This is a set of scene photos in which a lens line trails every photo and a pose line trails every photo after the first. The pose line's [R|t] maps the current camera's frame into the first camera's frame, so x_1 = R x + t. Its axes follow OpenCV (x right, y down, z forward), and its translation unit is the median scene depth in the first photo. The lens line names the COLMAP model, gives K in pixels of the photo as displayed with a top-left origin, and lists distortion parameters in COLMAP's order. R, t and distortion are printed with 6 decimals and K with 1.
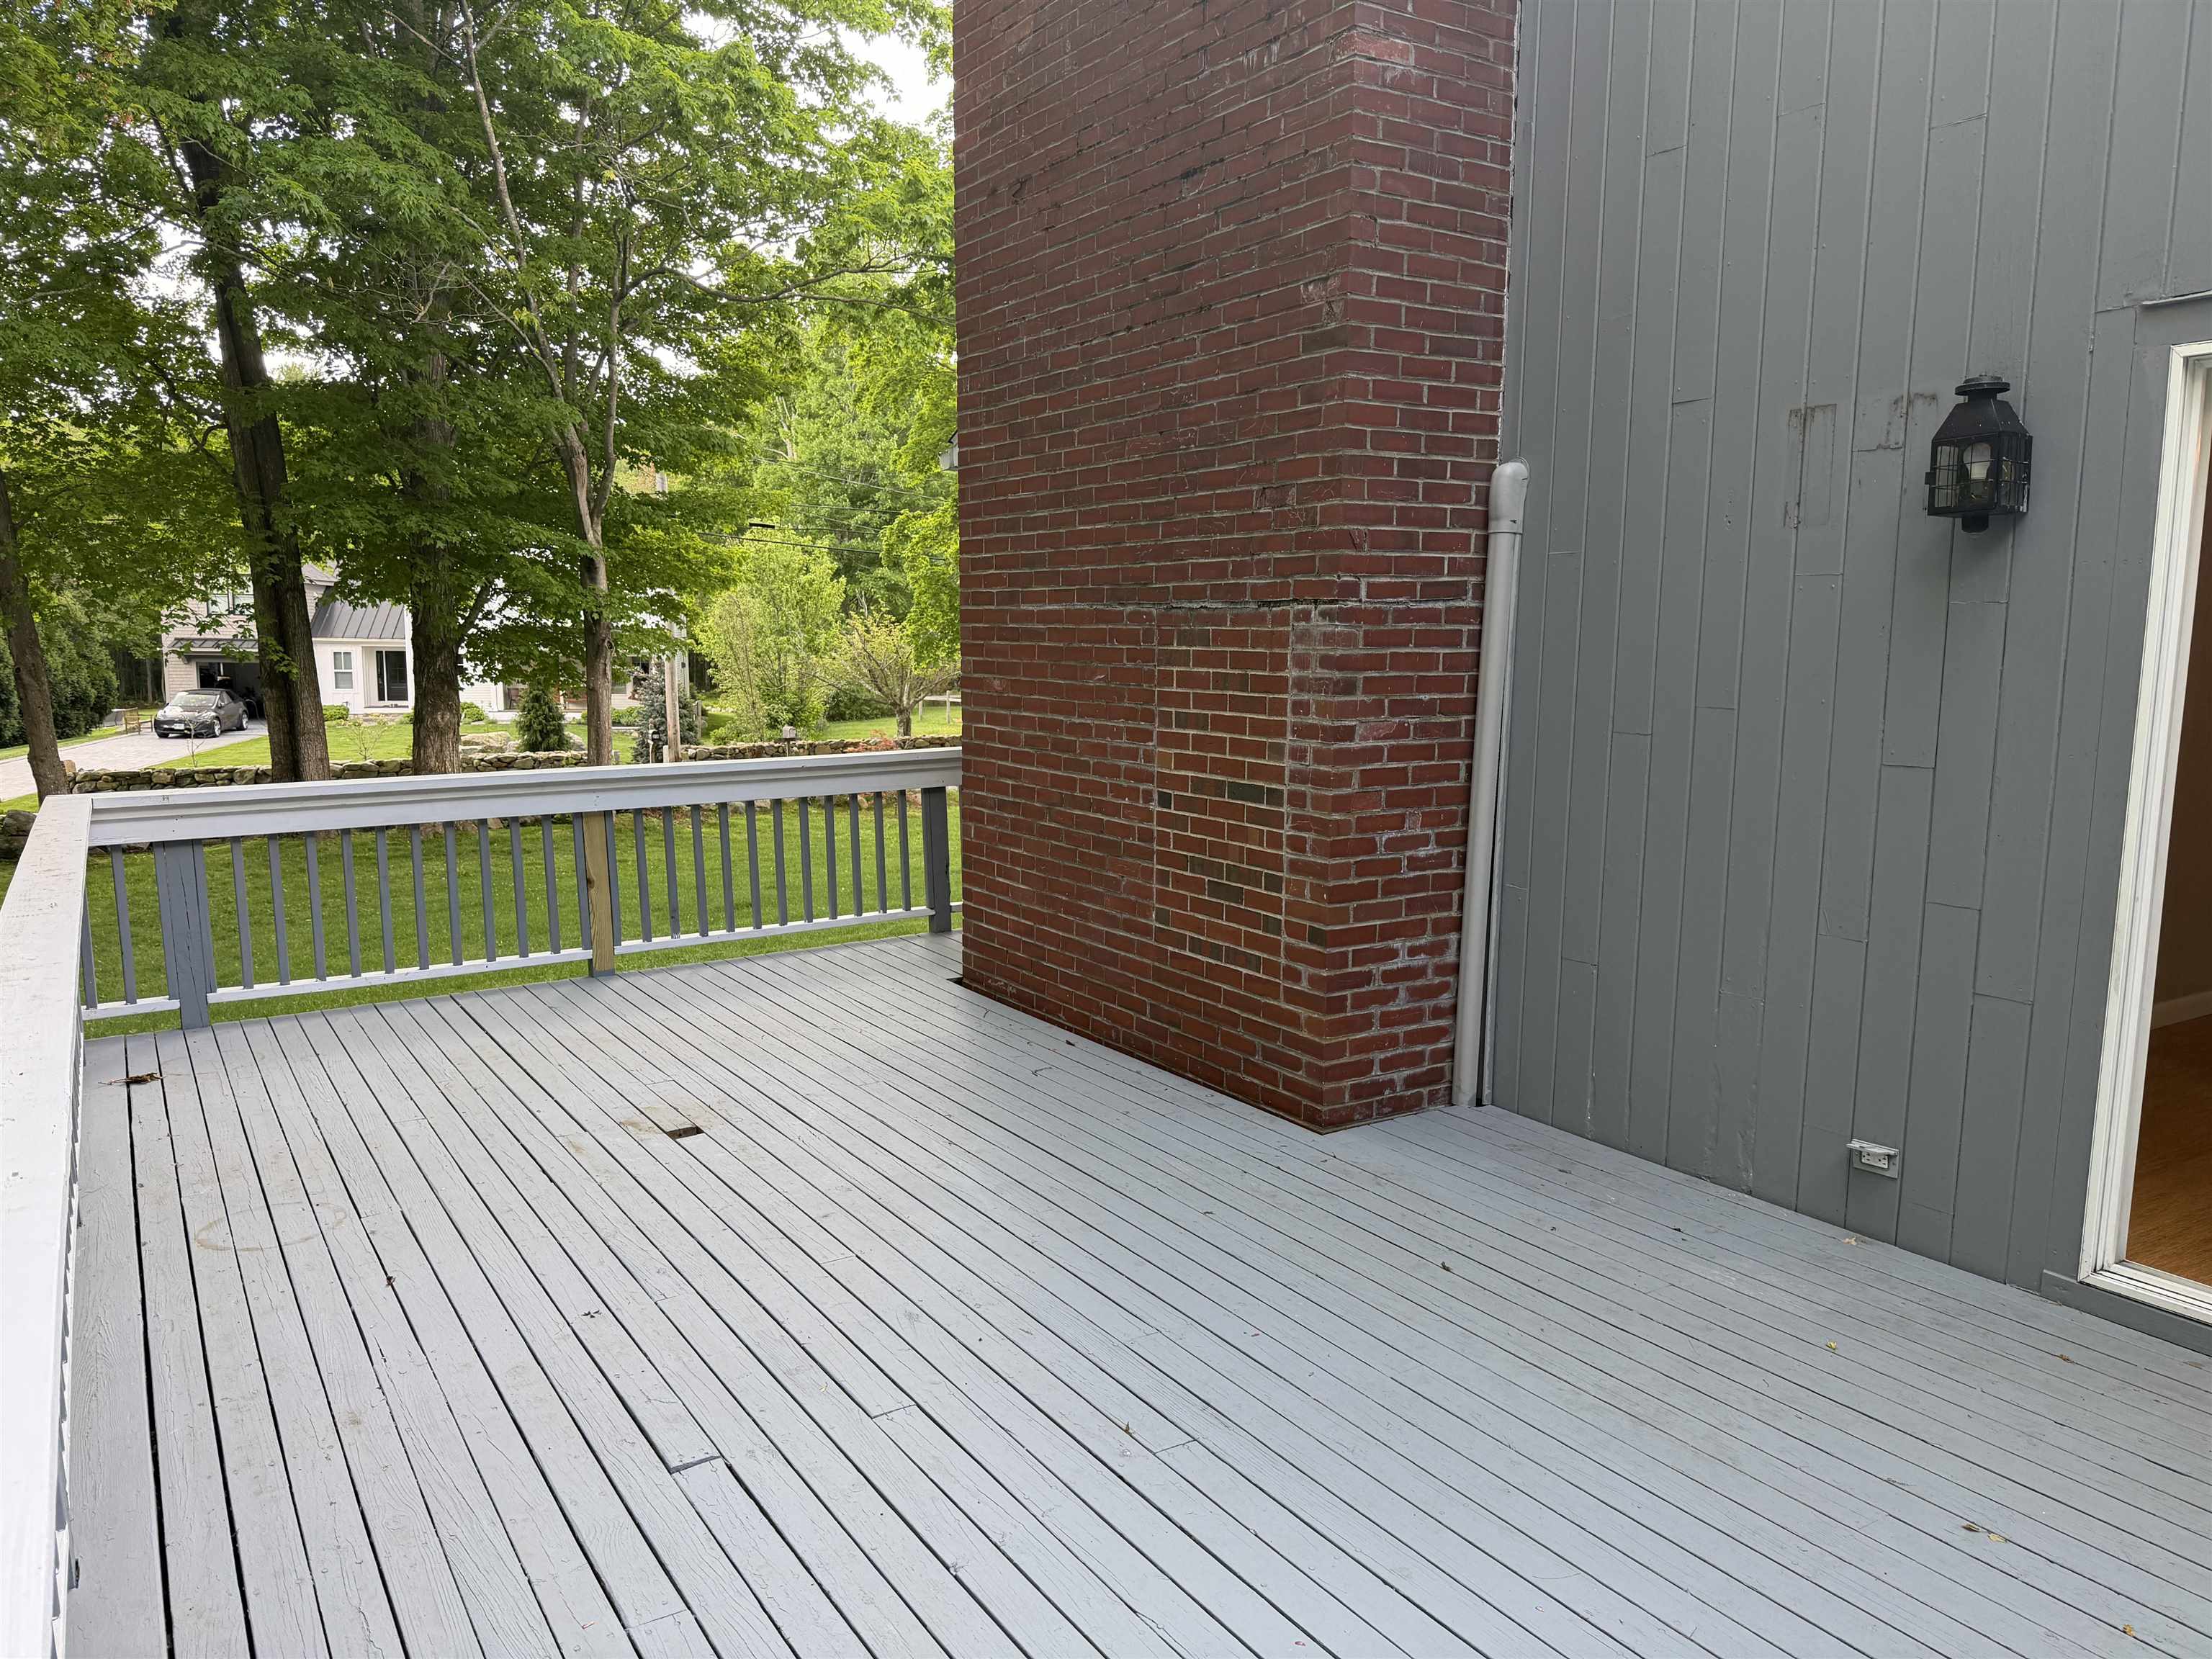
lens RADIAL K [[1556.7, 0, 1115.0], [0, 1556.7, 845.8], [0, 0, 1]] dist [0.080772, -0.082171]
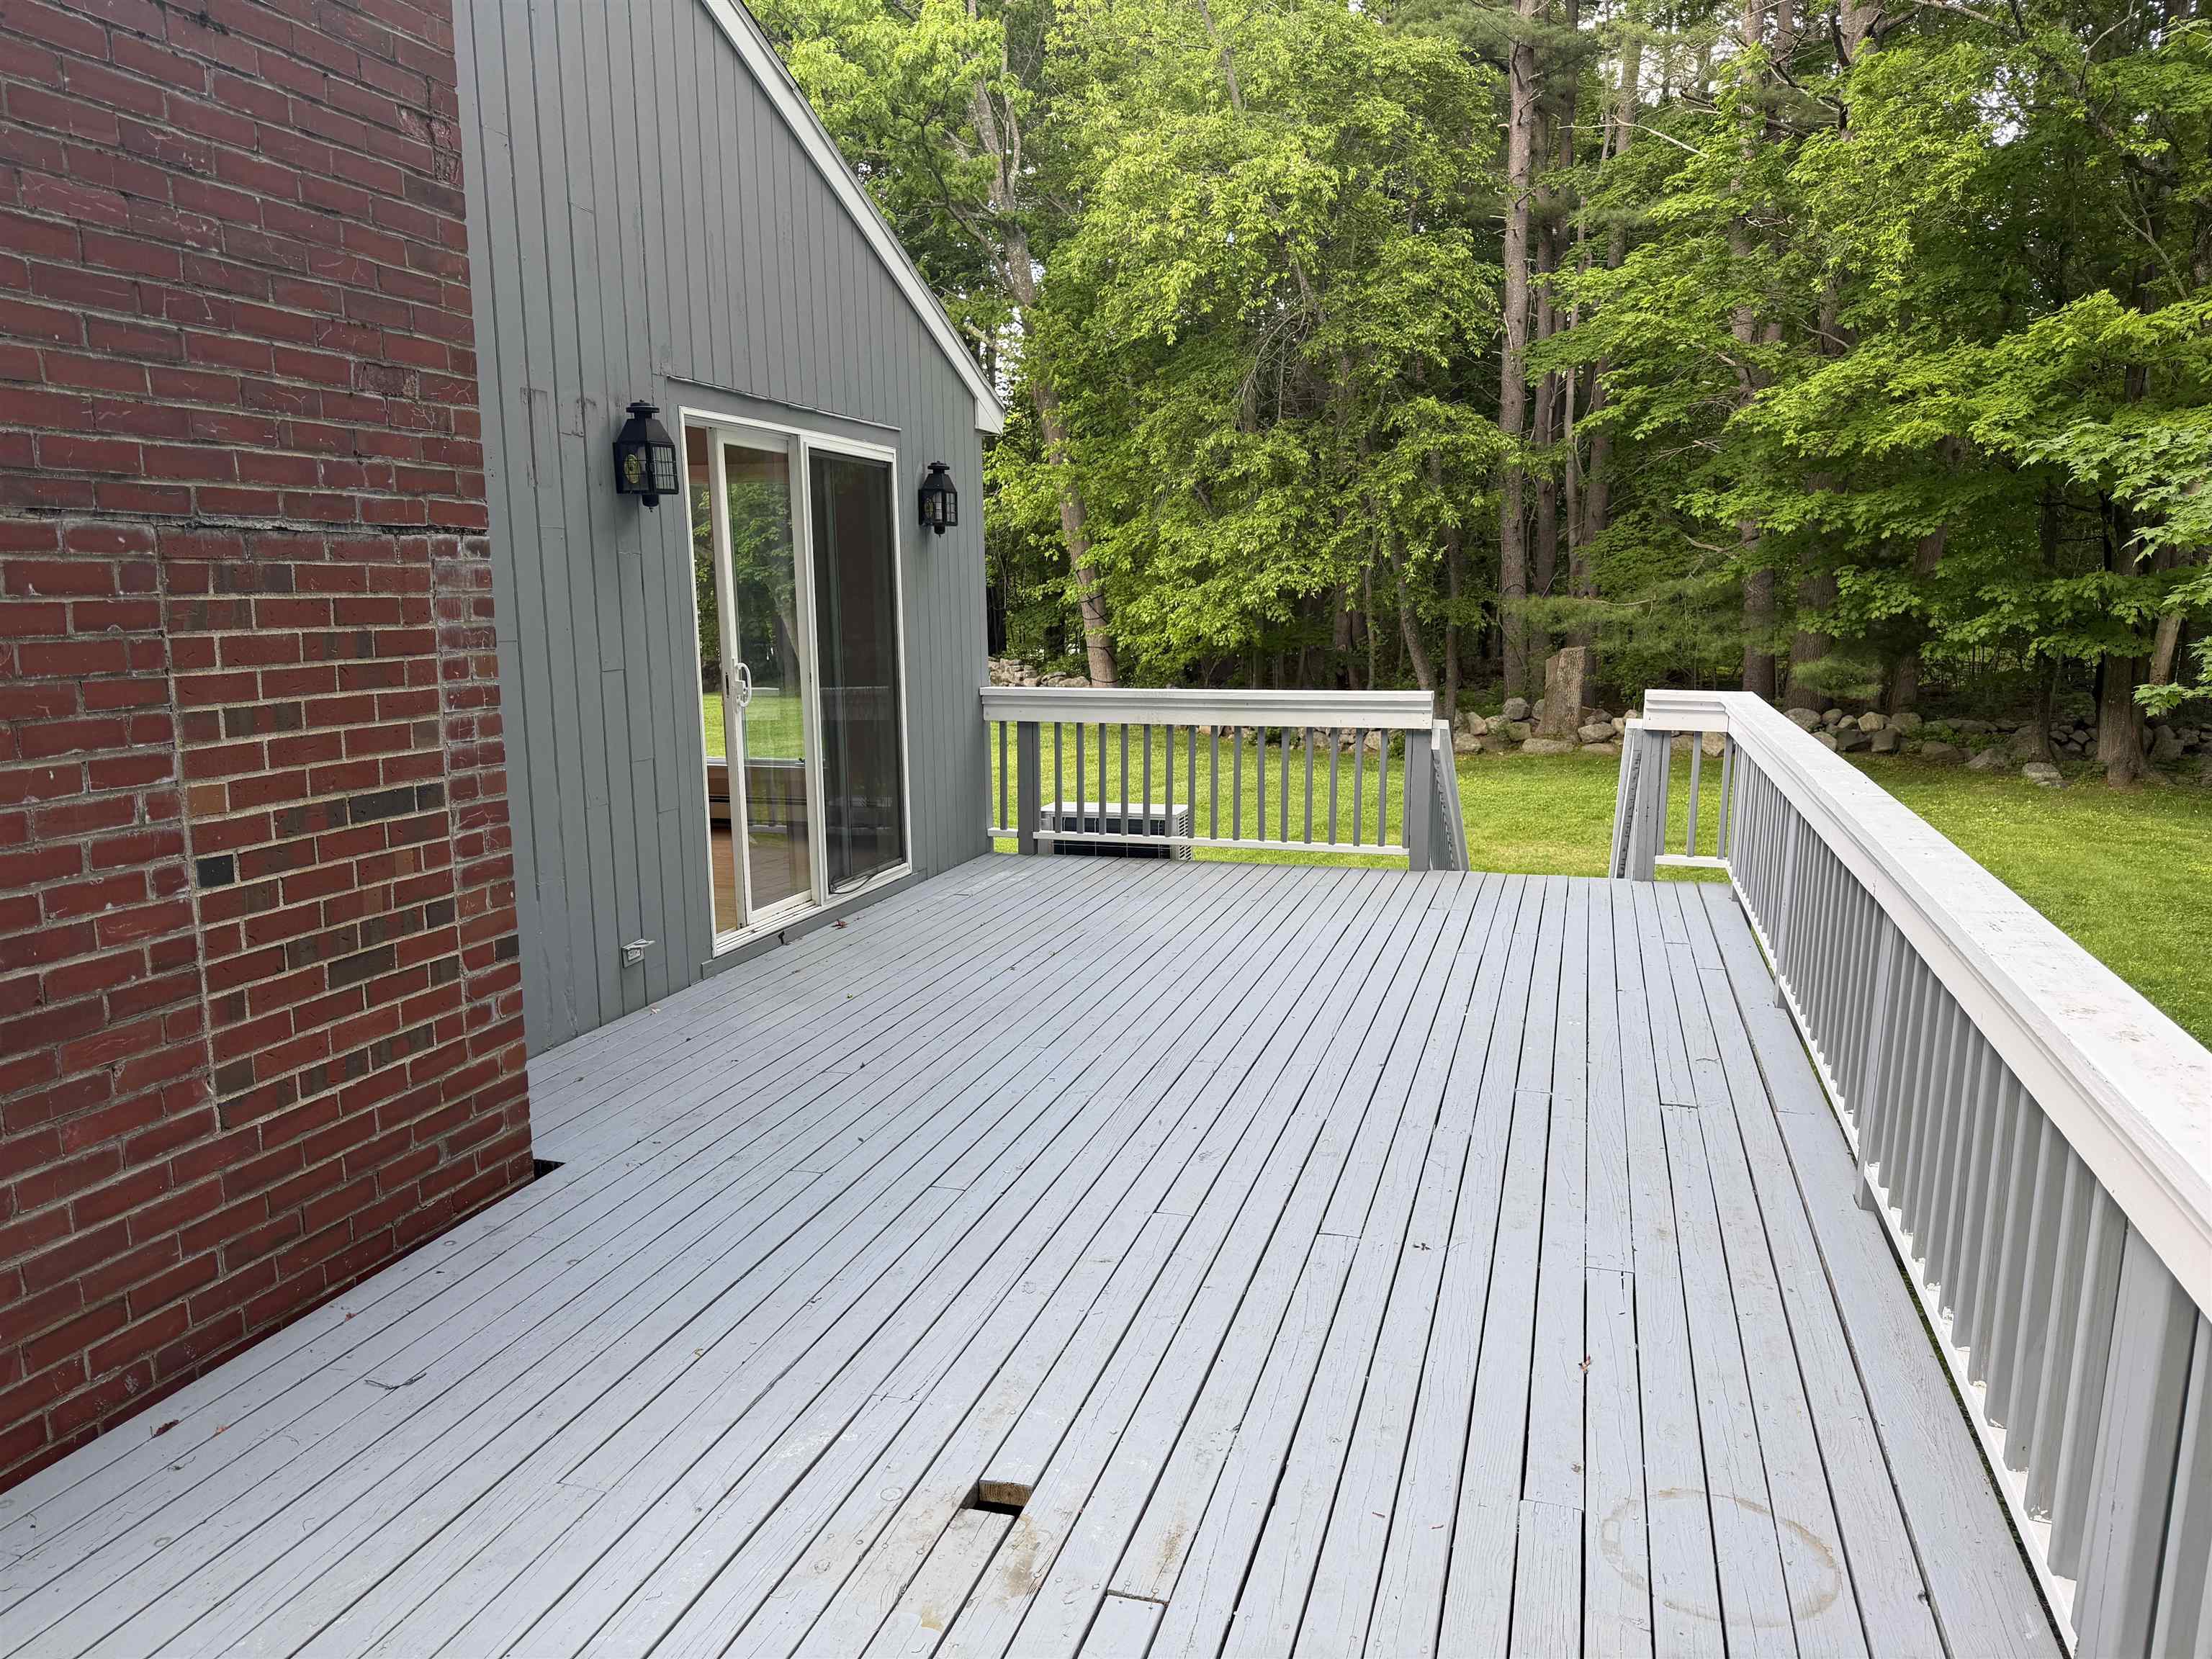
lens RADIAL K [[1556.7, 0, 1110.9], [0, 1556.7, 825.0], [0, 0, 1]] dist [0.080772, -0.082171]
pose [[-0.647085, -0.114188, 0.753818, -0.661722], [0.115768, 0.962540, 0.245182, -0.162271], [-0.753577, 0.245921, -0.609626, 1.210617]]
